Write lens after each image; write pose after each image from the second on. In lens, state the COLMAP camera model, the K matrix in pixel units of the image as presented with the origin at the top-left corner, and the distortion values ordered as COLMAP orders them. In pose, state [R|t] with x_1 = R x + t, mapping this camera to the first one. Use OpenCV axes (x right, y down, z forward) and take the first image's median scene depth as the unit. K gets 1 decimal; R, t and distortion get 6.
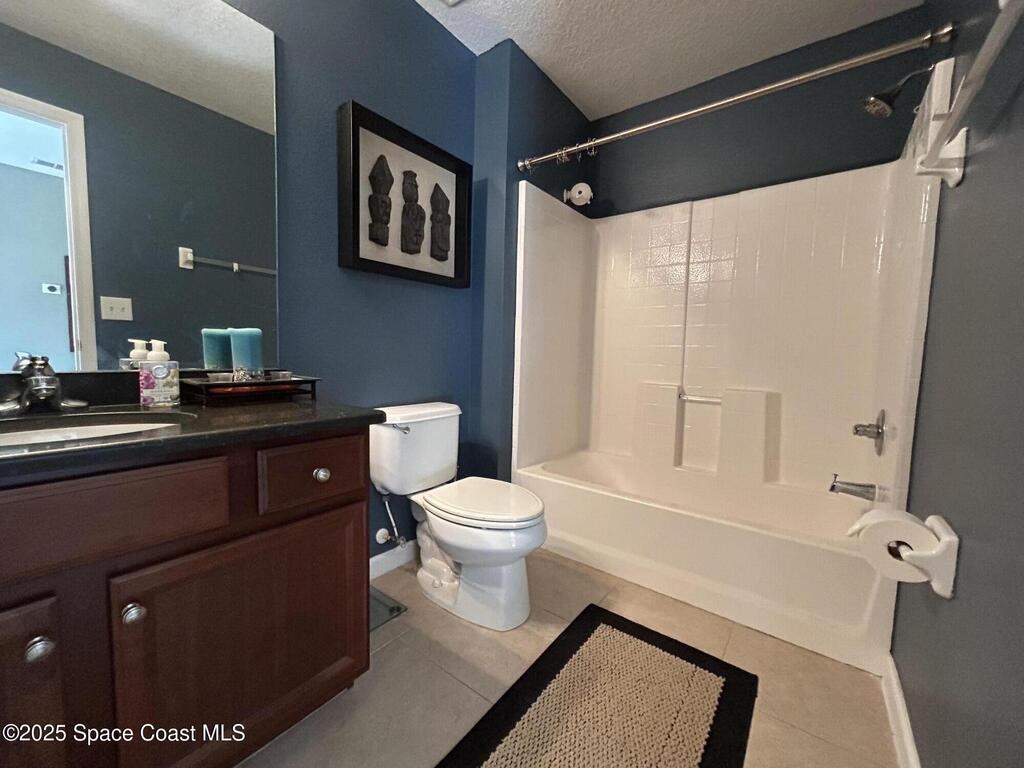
lens RADIAL K [[413.7, 0, 512.0], [0, 413.7, 384.0], [0, 0, 1]] dist [-0.002595, -0.000082]
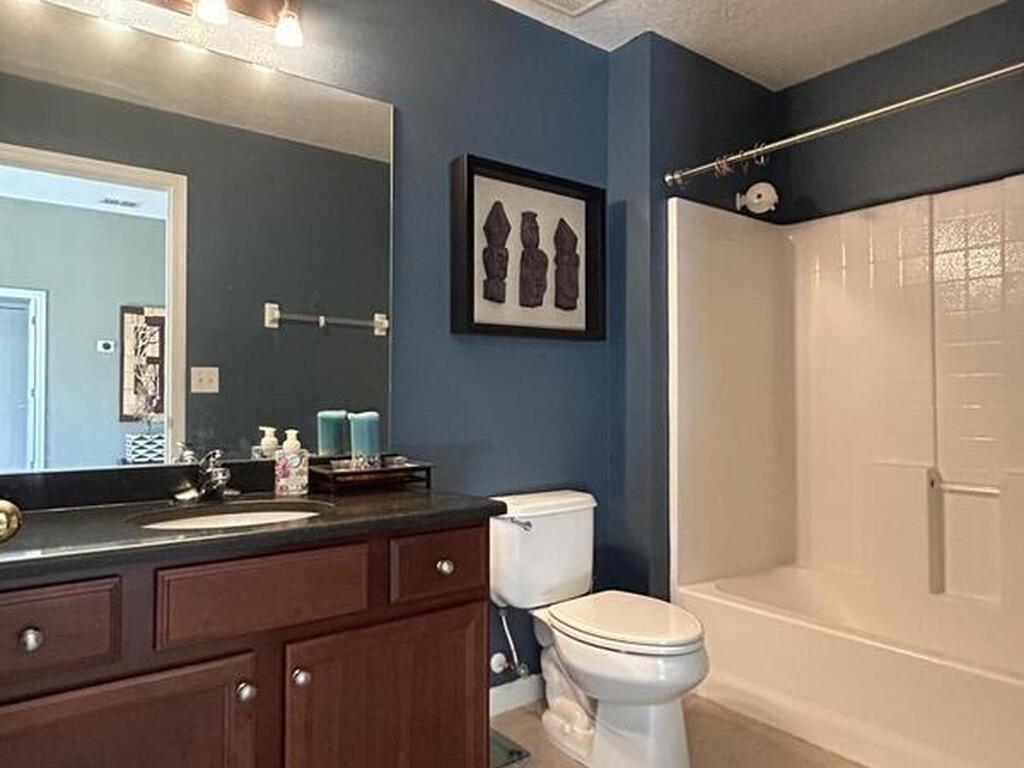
lens RADIAL K [[710.3, 0, 512.0], [0, 710.3, 384.0], [0, 0, 1]] dist [-0.005375, -0.002061]
pose [[0.965066, -0.031026, -0.260165, 0.080652], [0.005166, 0.995025, -0.099496, -0.025446], [0.261958, 0.094676, 0.960424, -0.348970]]
